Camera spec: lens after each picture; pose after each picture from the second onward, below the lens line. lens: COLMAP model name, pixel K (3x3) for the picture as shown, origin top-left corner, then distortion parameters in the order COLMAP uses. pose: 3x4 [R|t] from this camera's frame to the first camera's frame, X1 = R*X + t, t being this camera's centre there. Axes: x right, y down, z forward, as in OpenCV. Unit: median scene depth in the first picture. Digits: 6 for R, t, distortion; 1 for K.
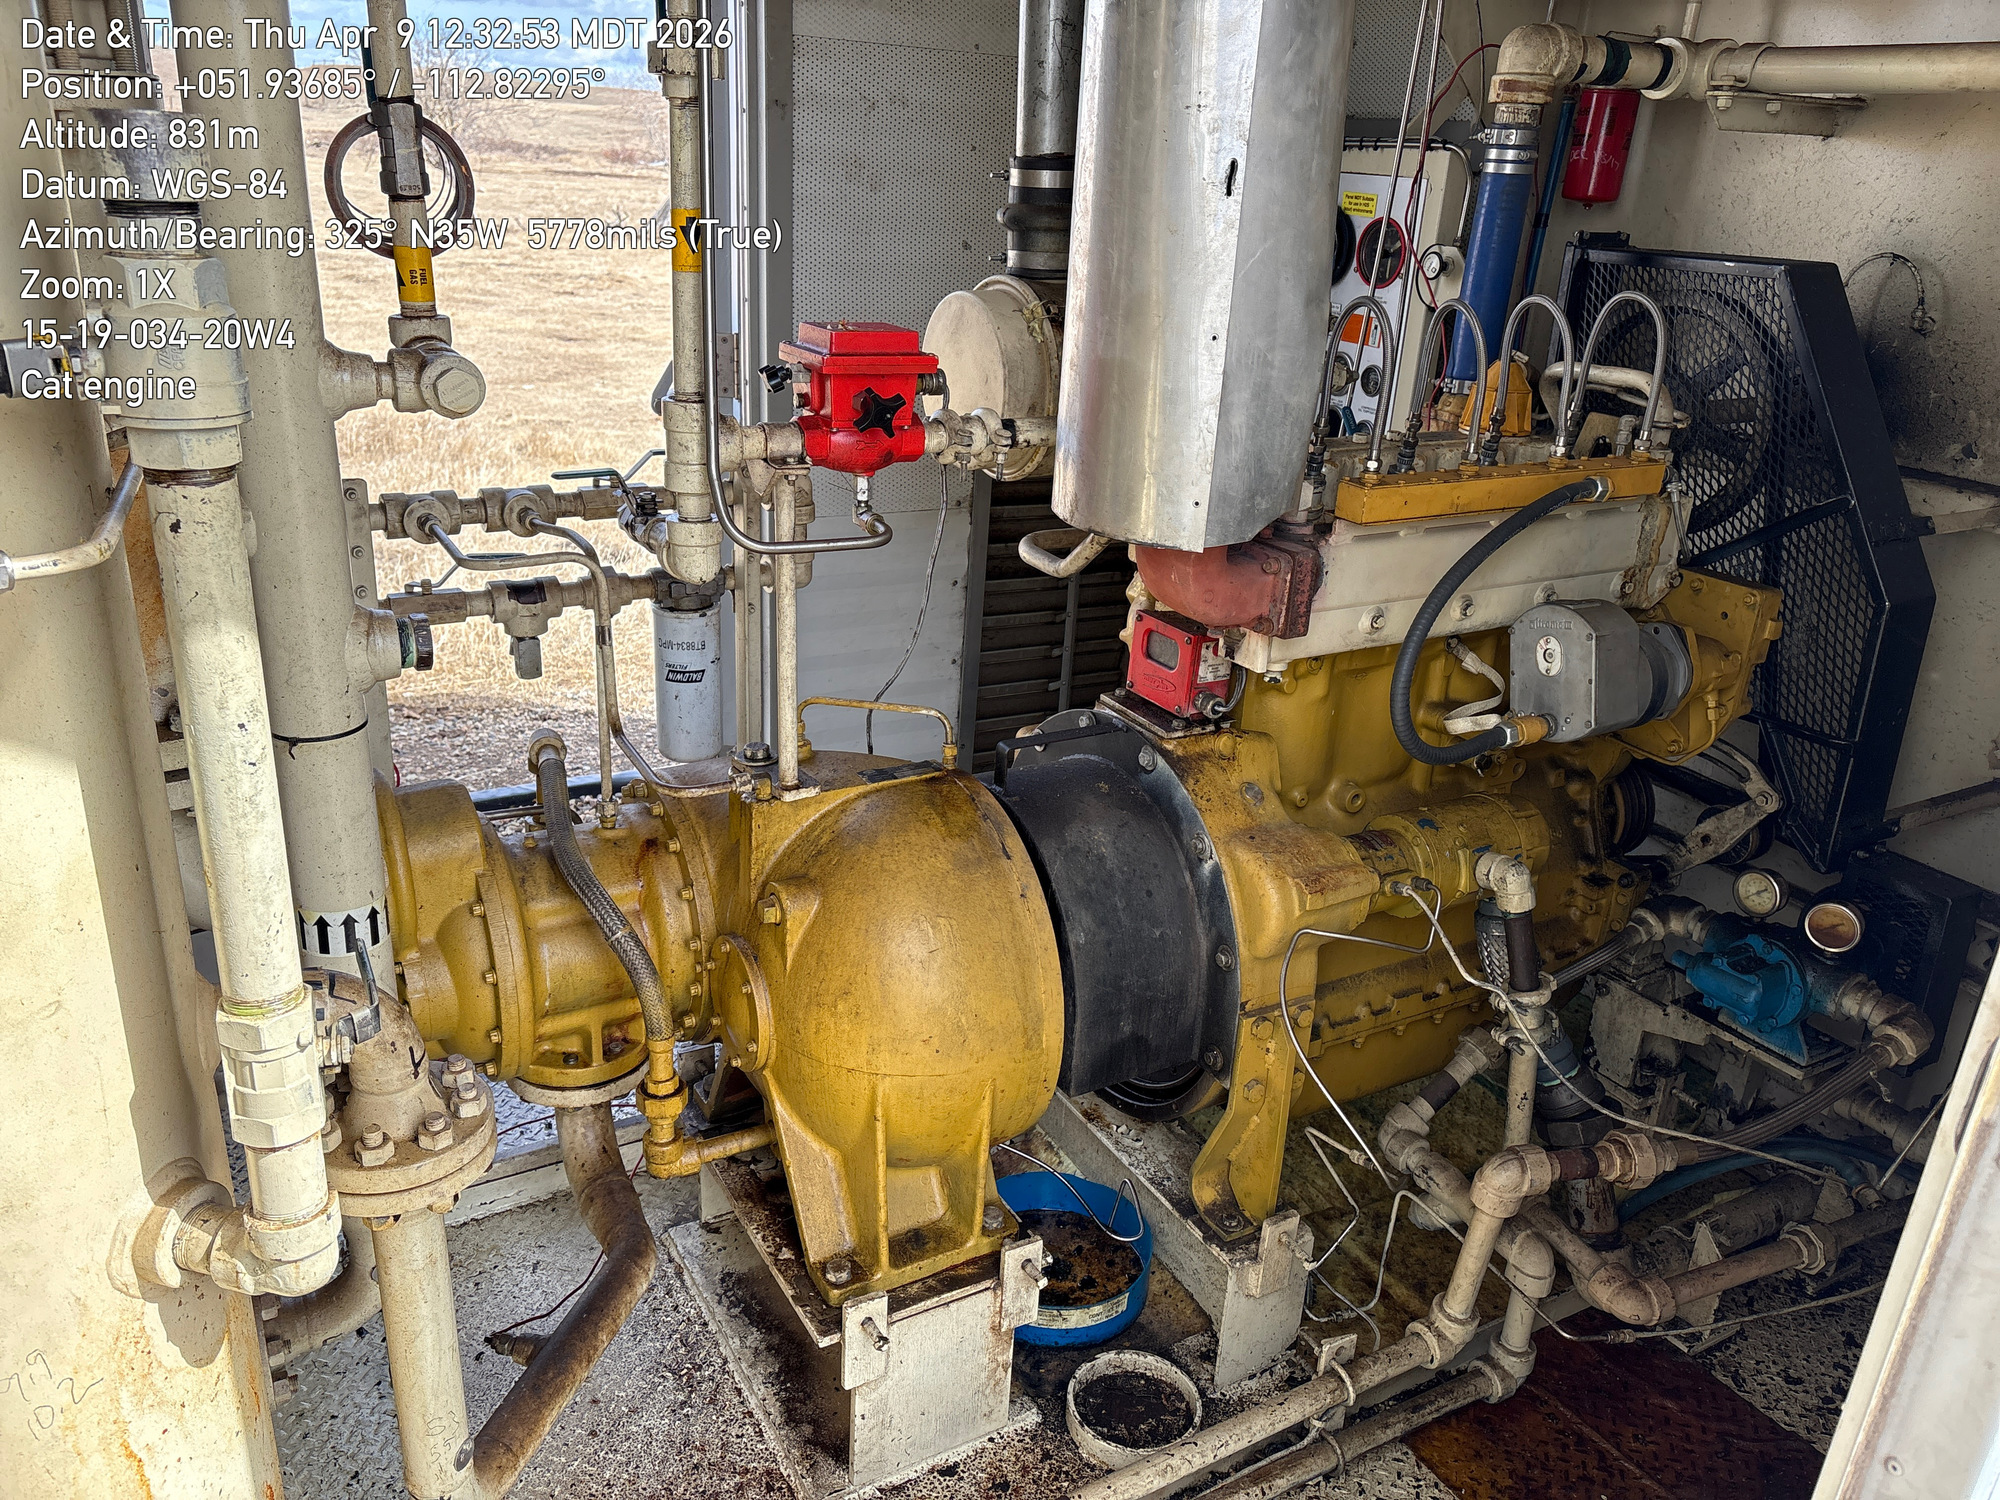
lens RADIAL K [[1489.7, 0, 1000.0], [0, 1489.7, 750.0], [0, 0, 1]] dist [0.042583, -0.030780]
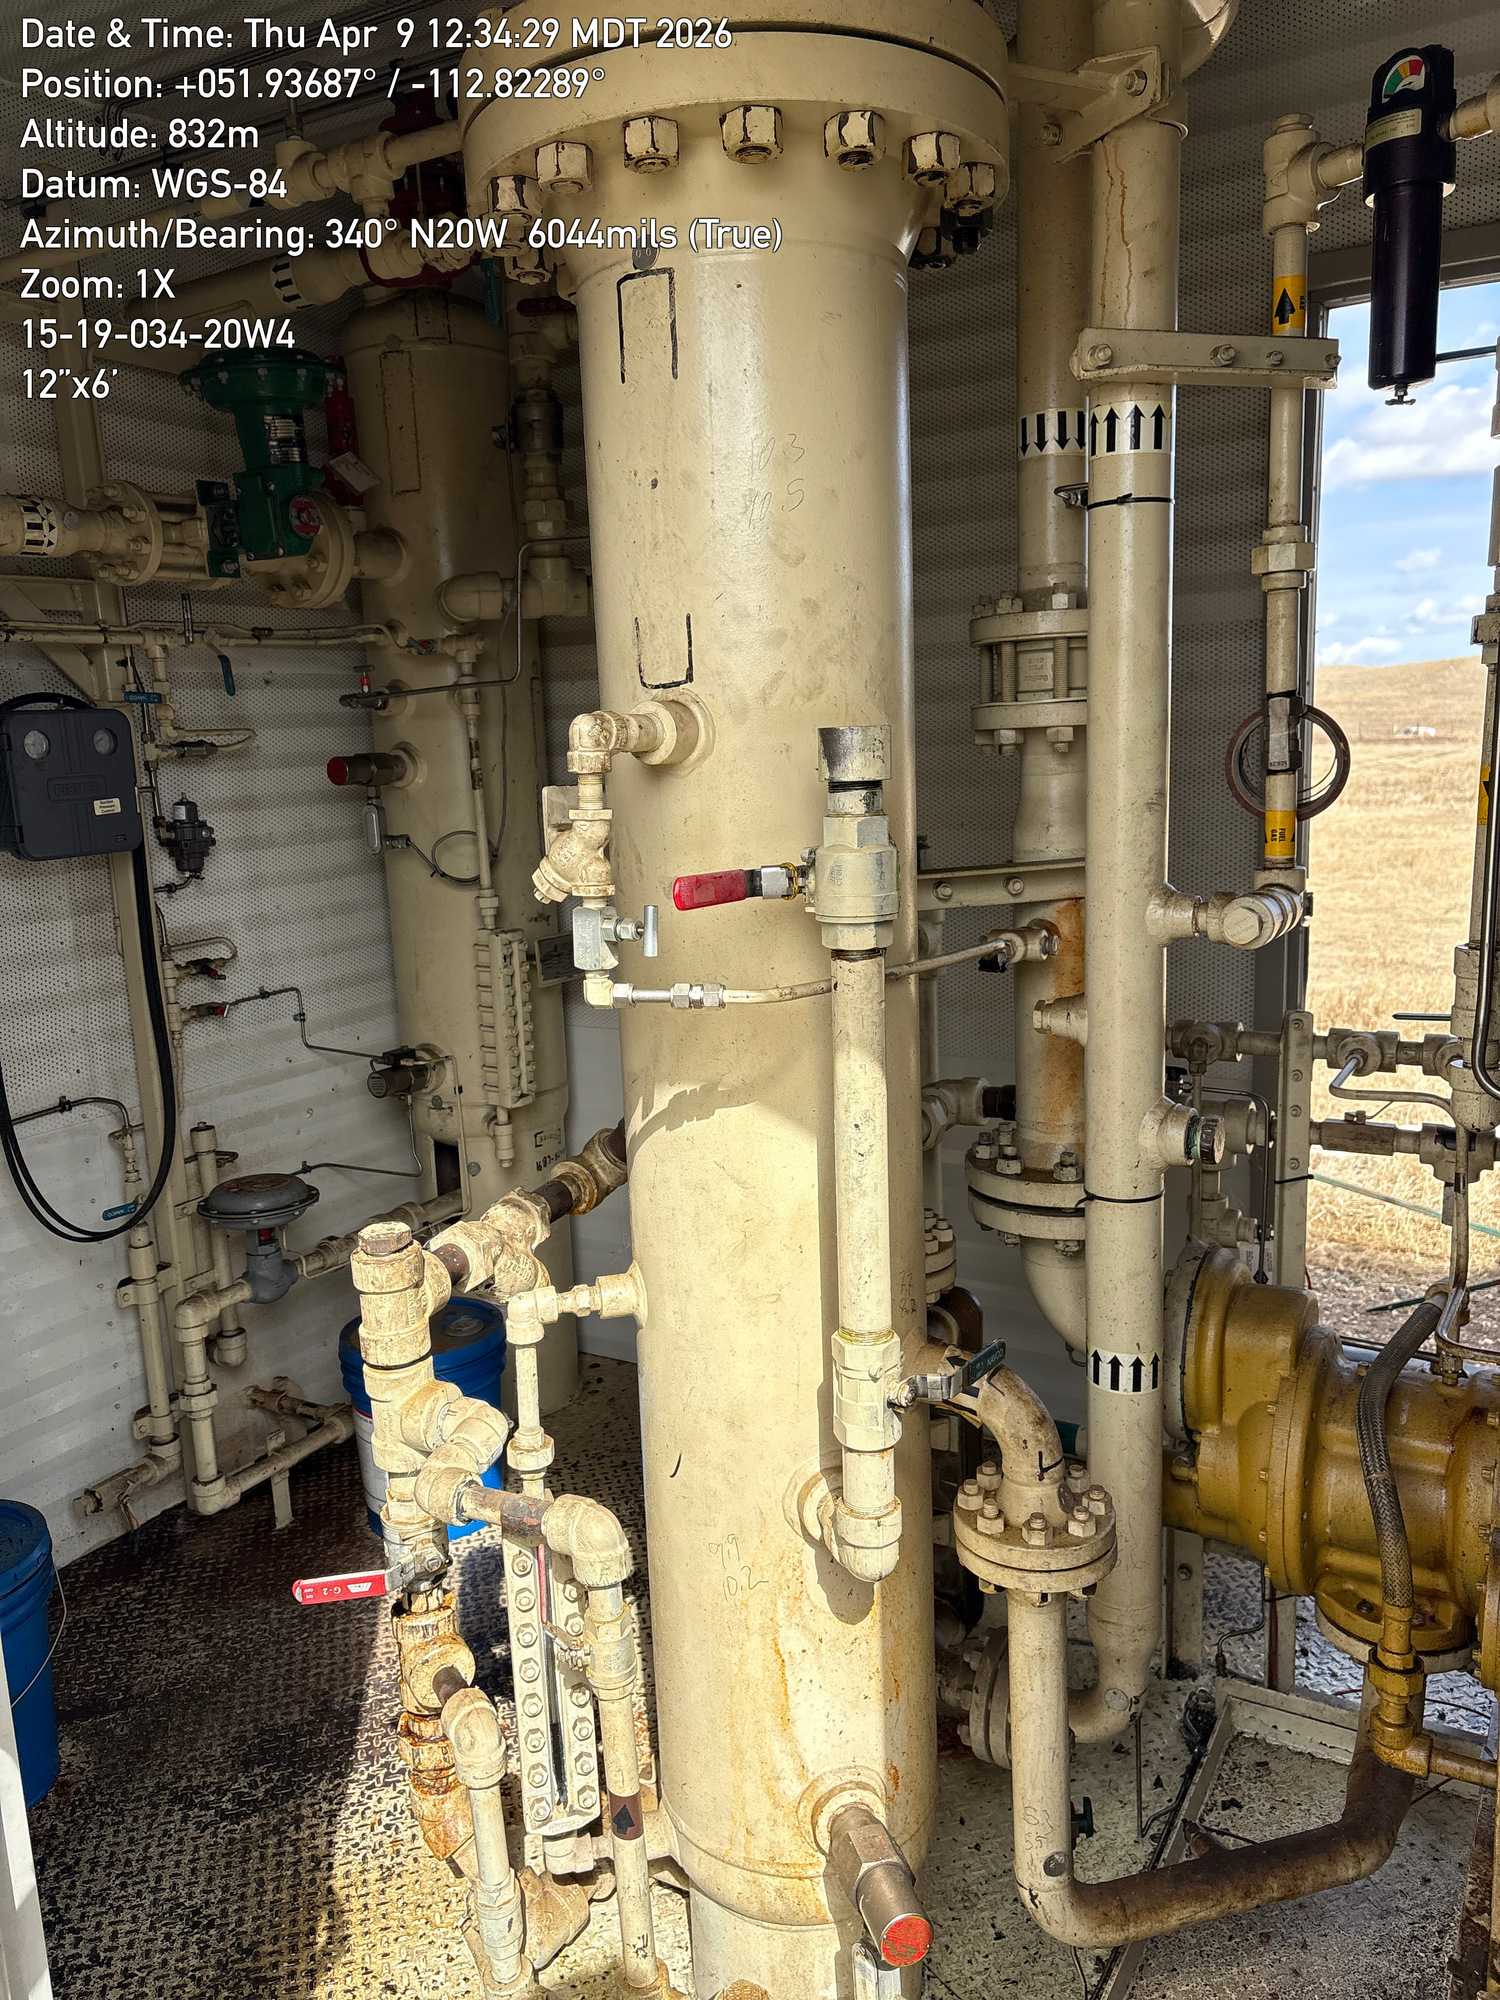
lens RADIAL K [[1535.3, 0, 750.0], [0, 1535.3, 1000.0], [0, 0, 1]] dist [0.002400, 0.000935]
pose [[0.502653, 0.077787, -0.860981, 0.343815], [-0.260500, 0.963280, -0.065055, -0.004910], [0.824305, 0.256986, 0.504459, 0.068061]]
